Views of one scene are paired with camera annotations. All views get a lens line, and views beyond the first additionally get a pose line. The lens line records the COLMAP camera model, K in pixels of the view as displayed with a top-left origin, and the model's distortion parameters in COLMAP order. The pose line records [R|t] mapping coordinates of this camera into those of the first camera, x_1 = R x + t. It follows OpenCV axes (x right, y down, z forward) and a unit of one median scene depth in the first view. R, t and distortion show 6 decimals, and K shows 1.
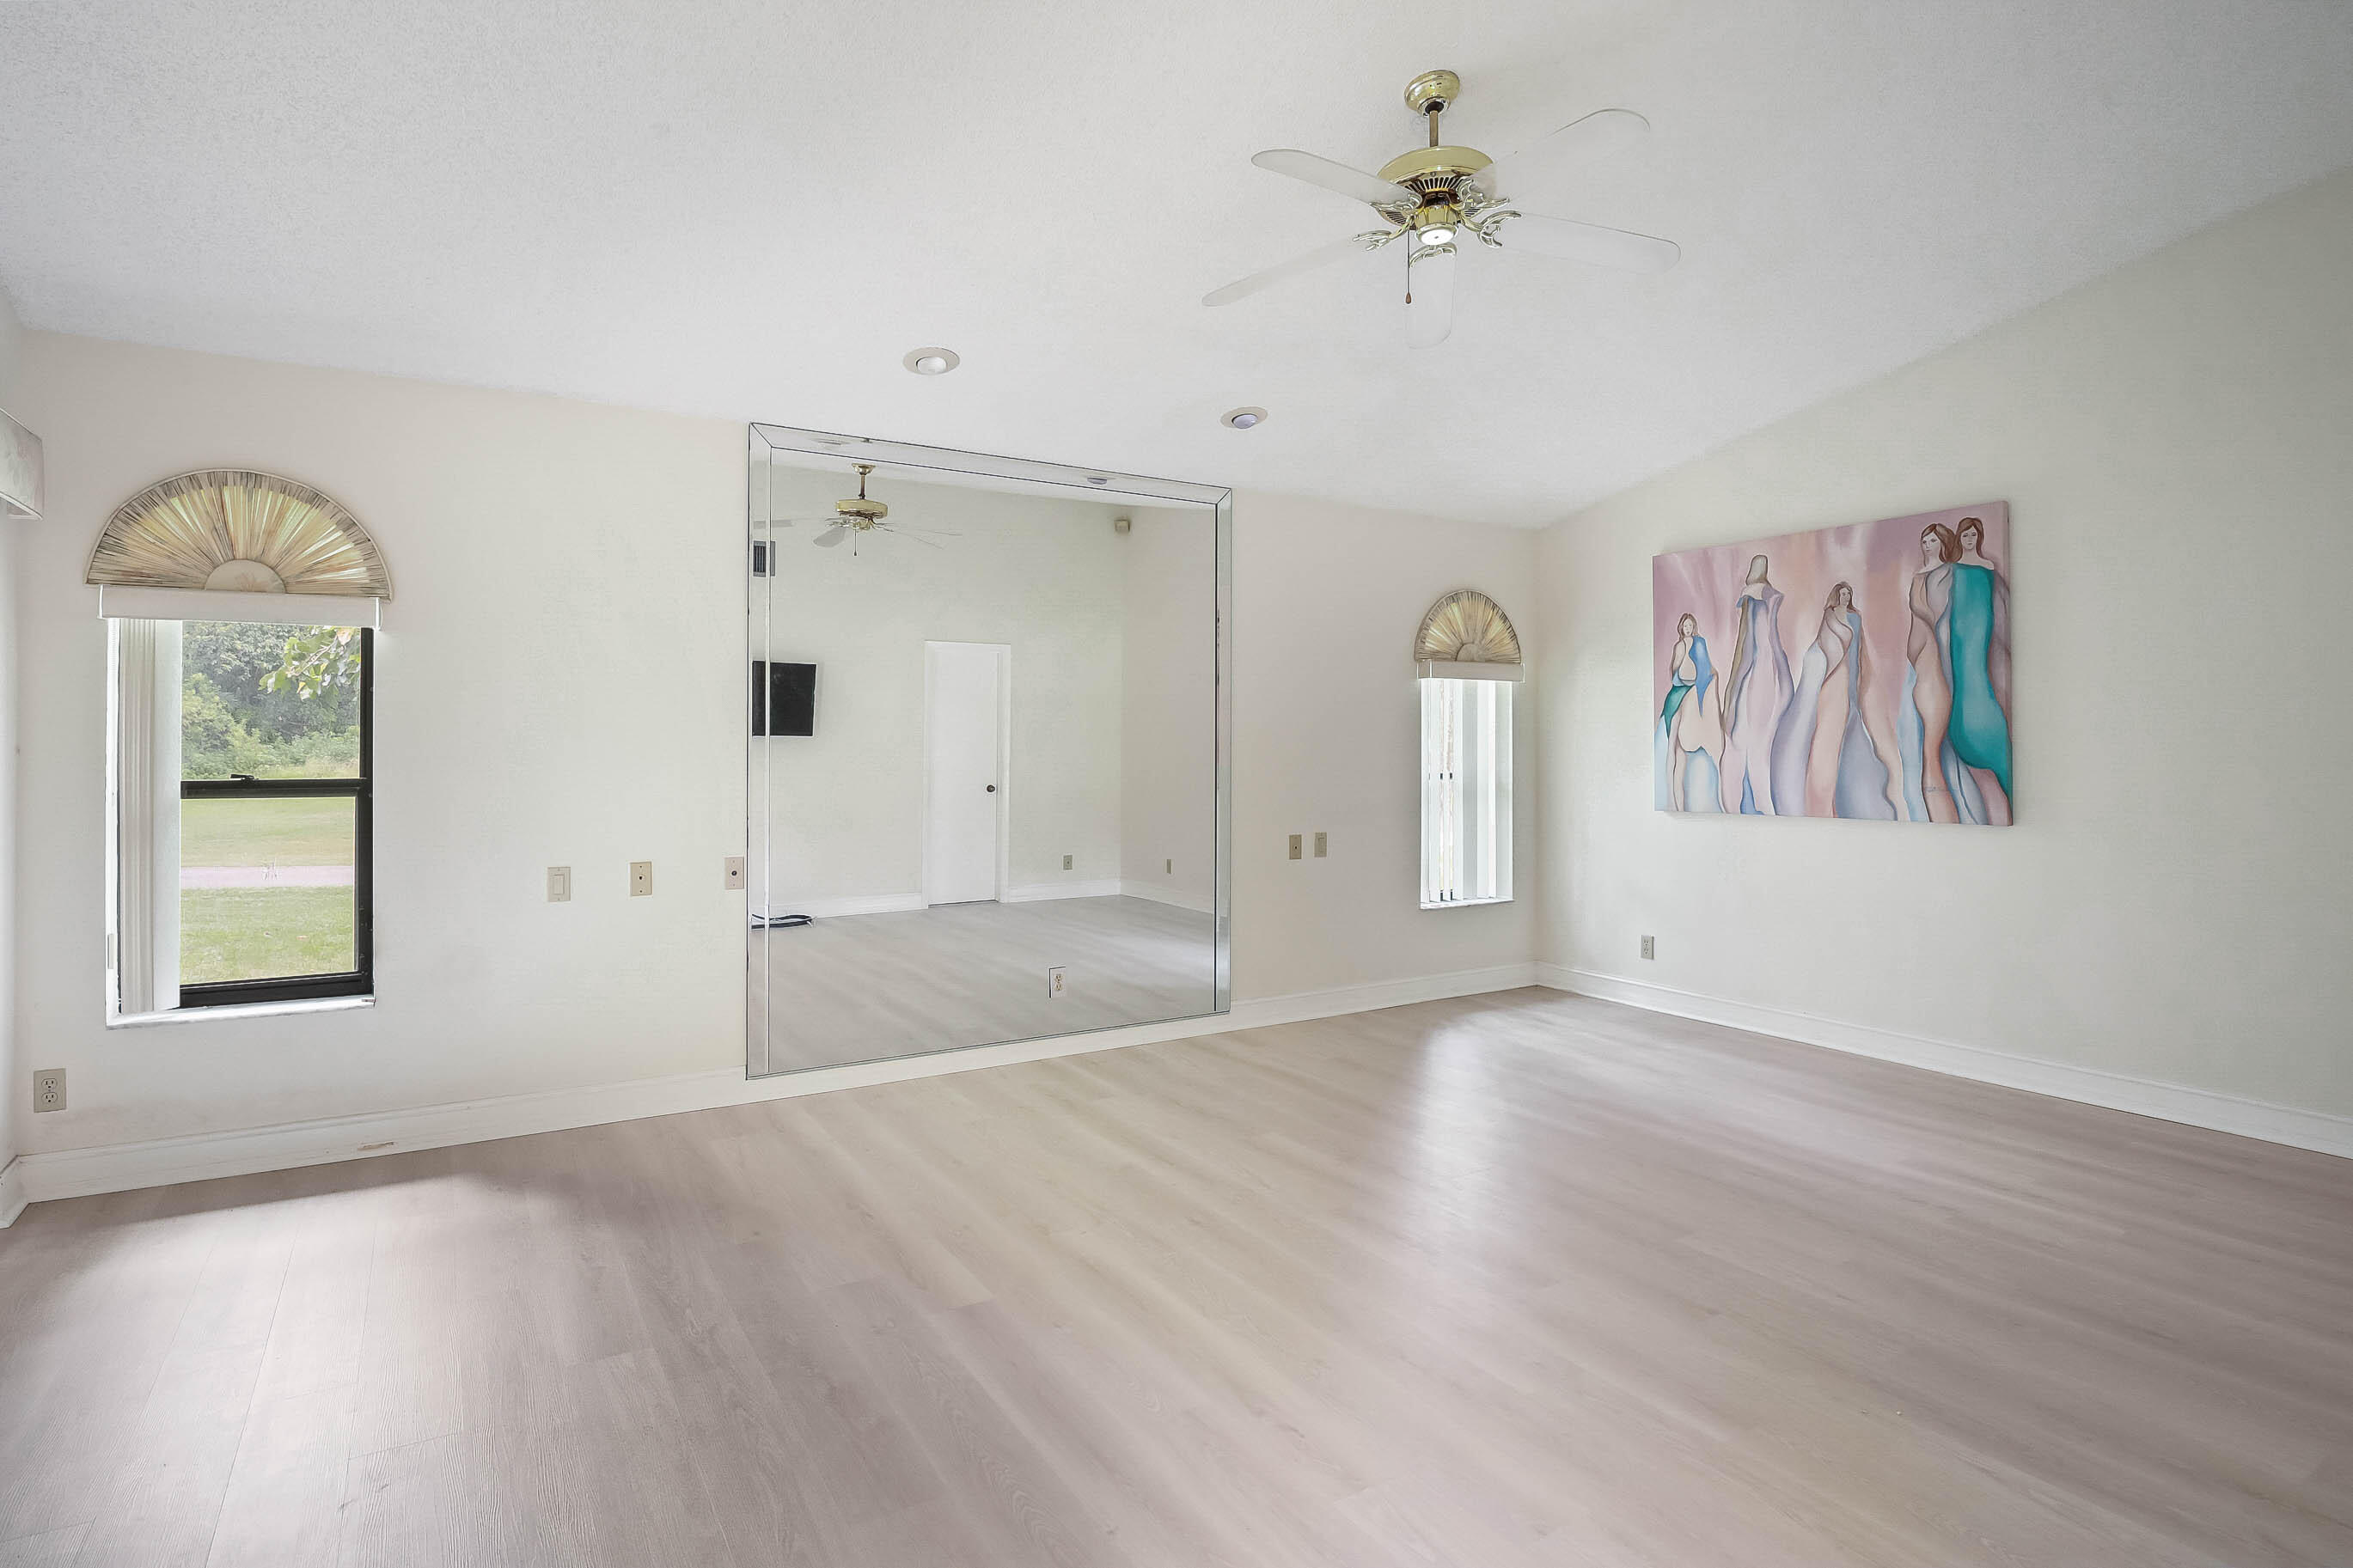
lens RADIAL K [[1201.2, 0, 1156.0], [0, 1201.2, 807.1], [0, 0, 1]] dist [-0.003373, -0.007158]
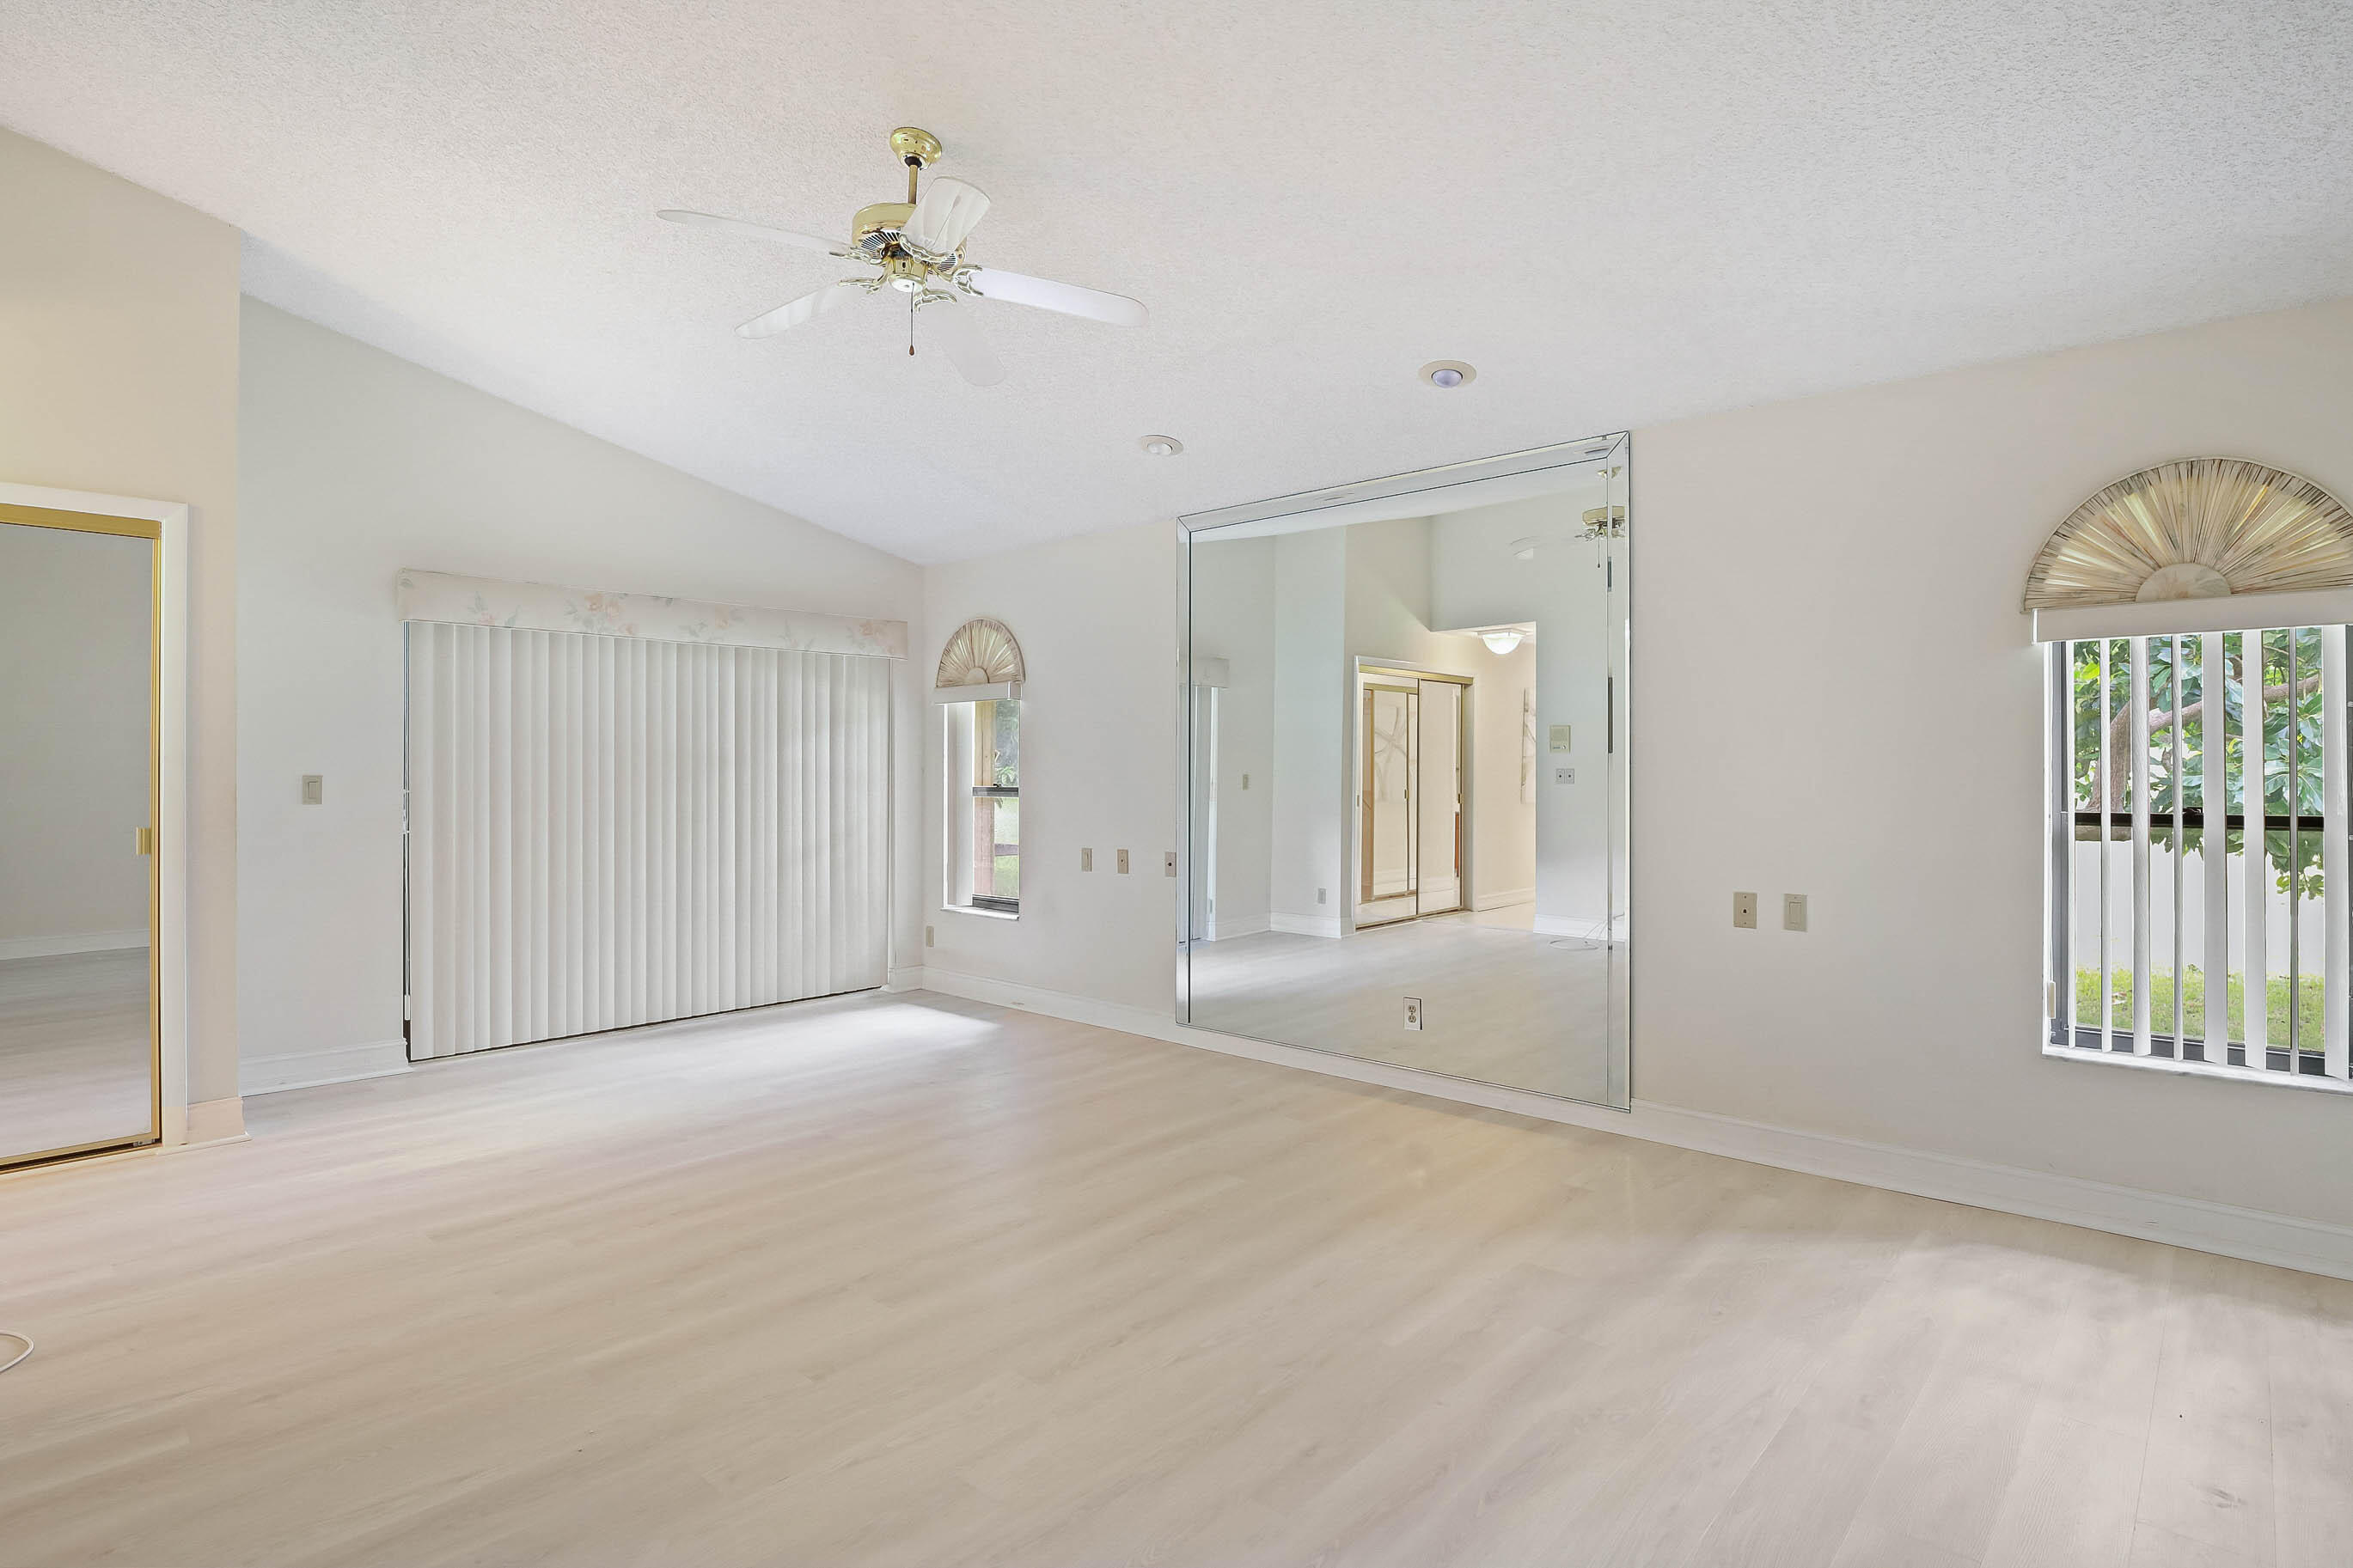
lens RADIAL K [[1201.2, 0, 1156.0], [0, 1201.2, 807.1], [0, 0, 1]] dist [-0.003373, -0.007158]
pose [[0.267129, 0.024426, -0.963351, 0.906641], [-0.053441, 0.998516, 0.010499, -0.020271], [0.962178, 0.048678, 0.268038, 0.635523]]
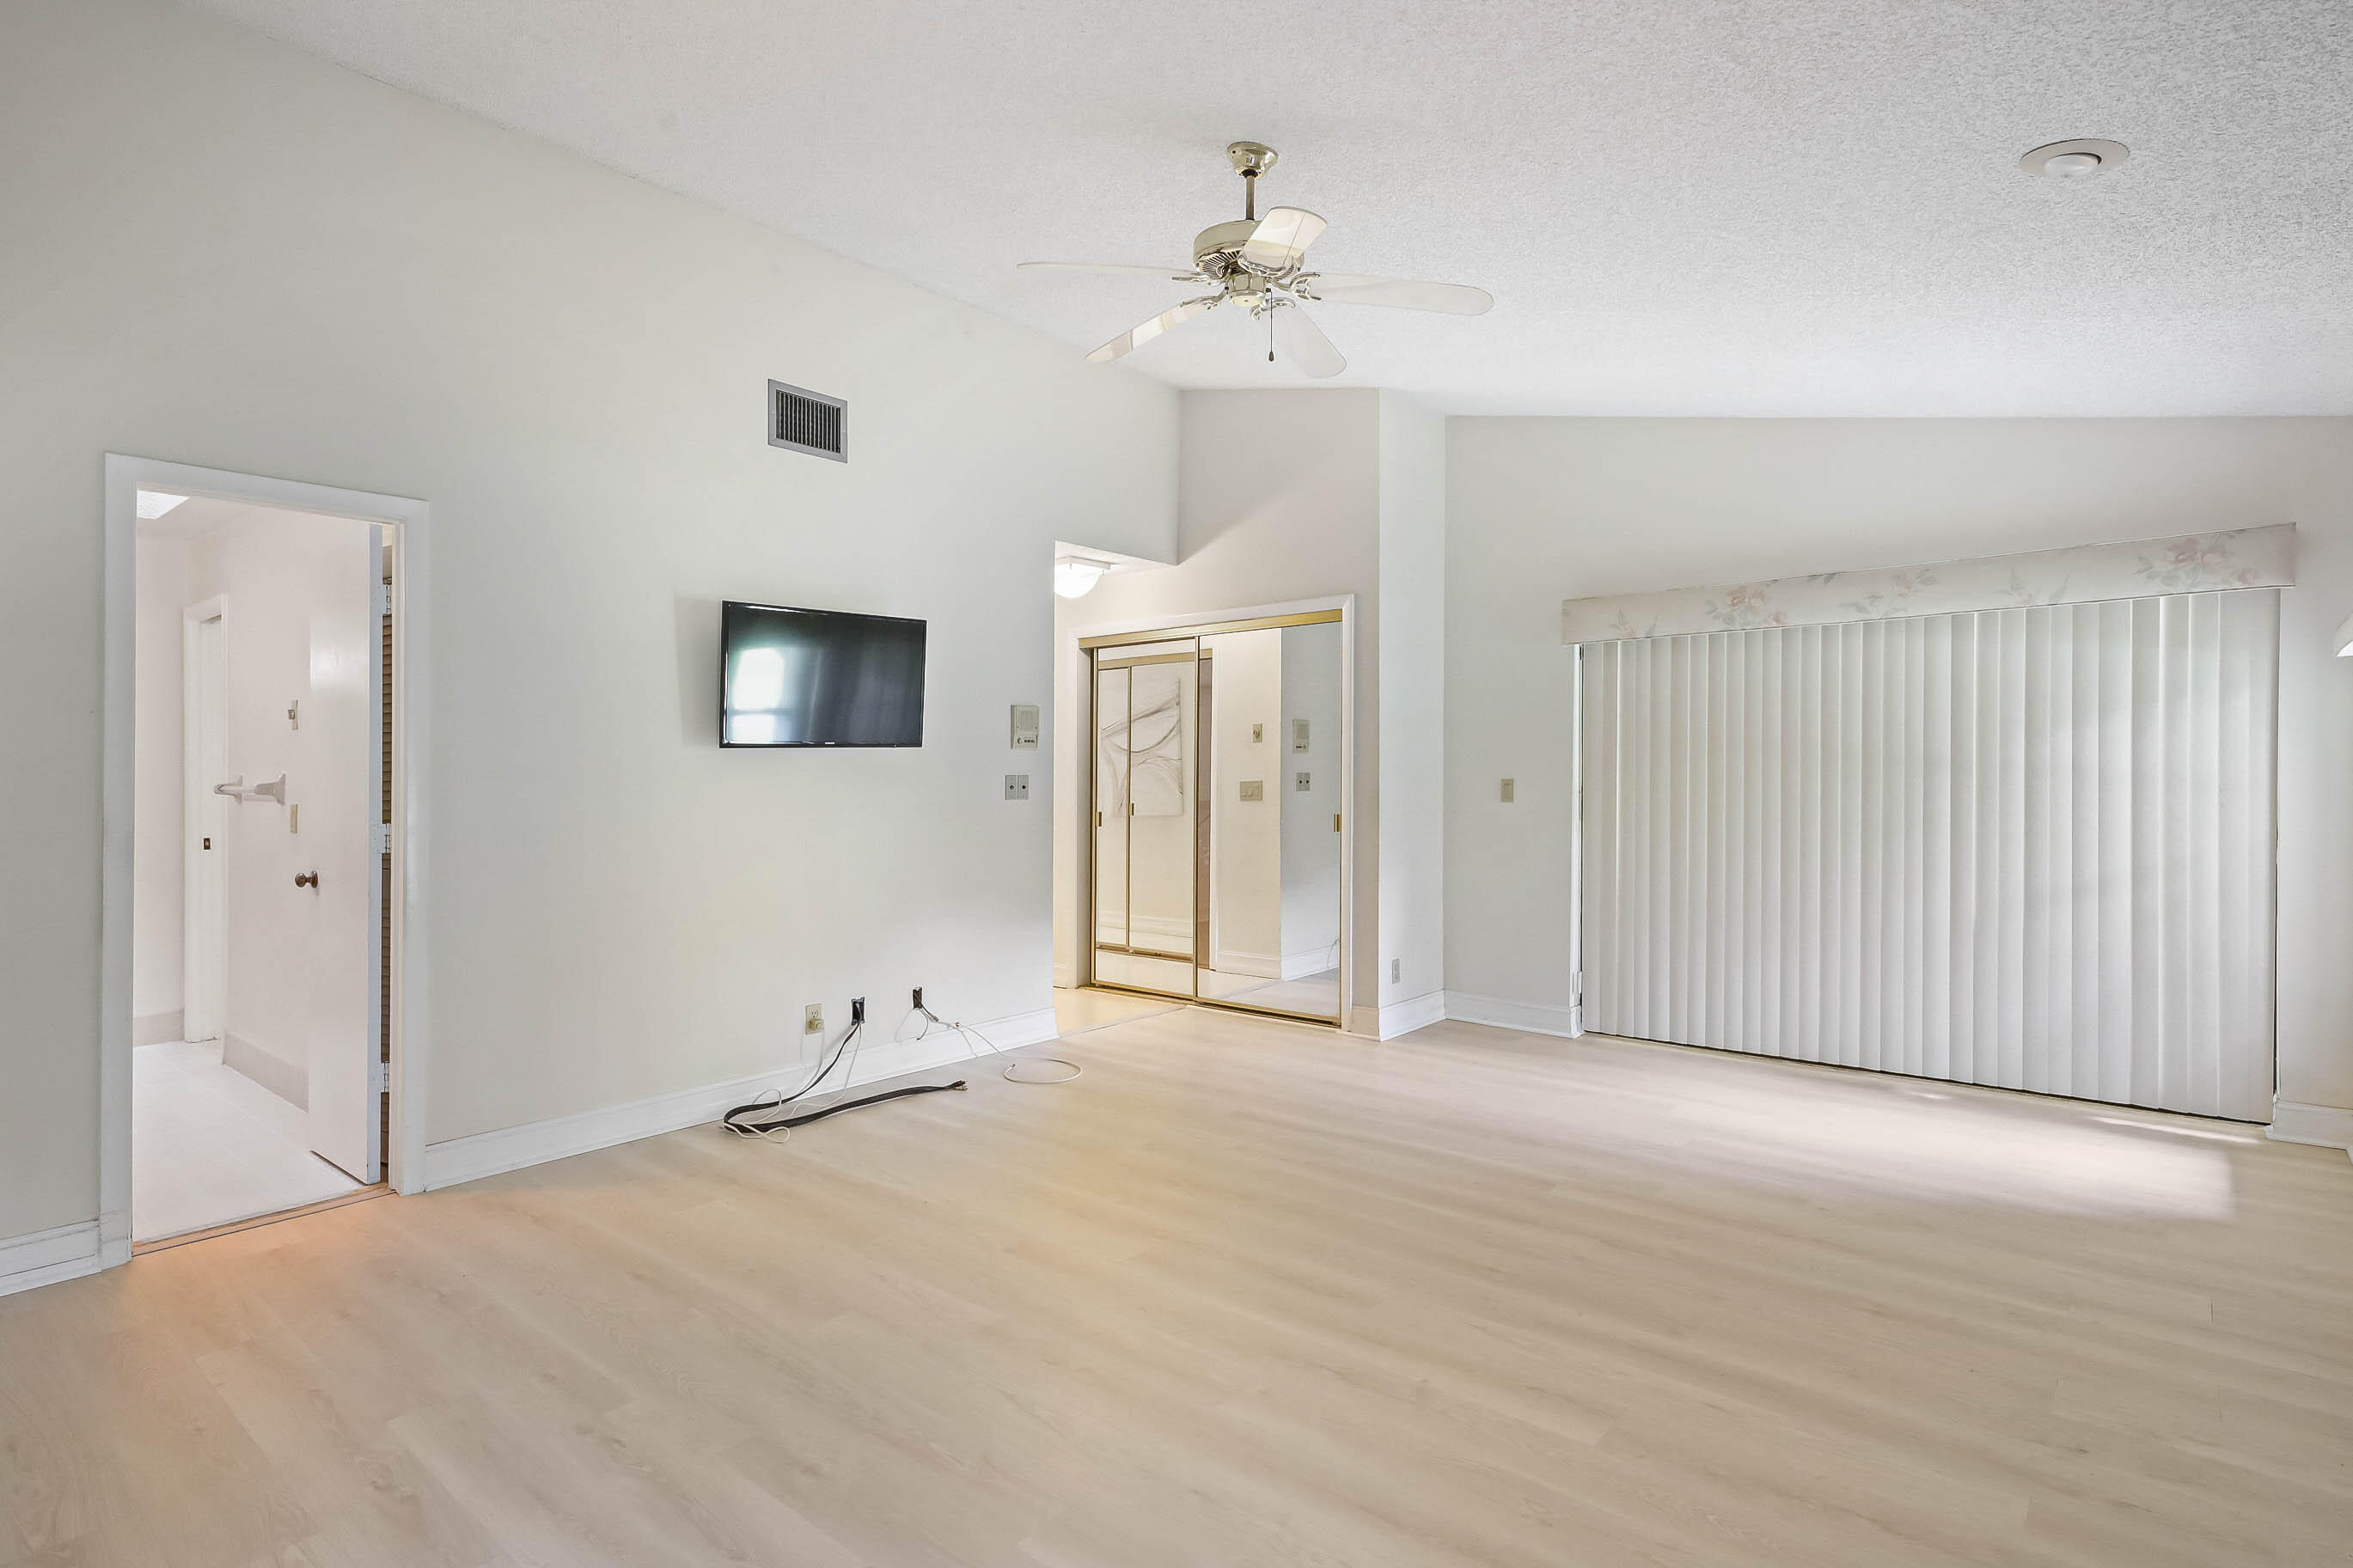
lens RADIAL K [[1212.2, 0, 1176.5], [0, 1212.2, 784.0], [0, 0, 1]] dist [0.003517, 0.000389]
pose [[-0.956849, 0.000046, -0.290585, 0.422933], [-0.017501, 0.998176, 0.057786, -0.063455], [0.290057, 0.060377, -0.955103, 1.385629]]
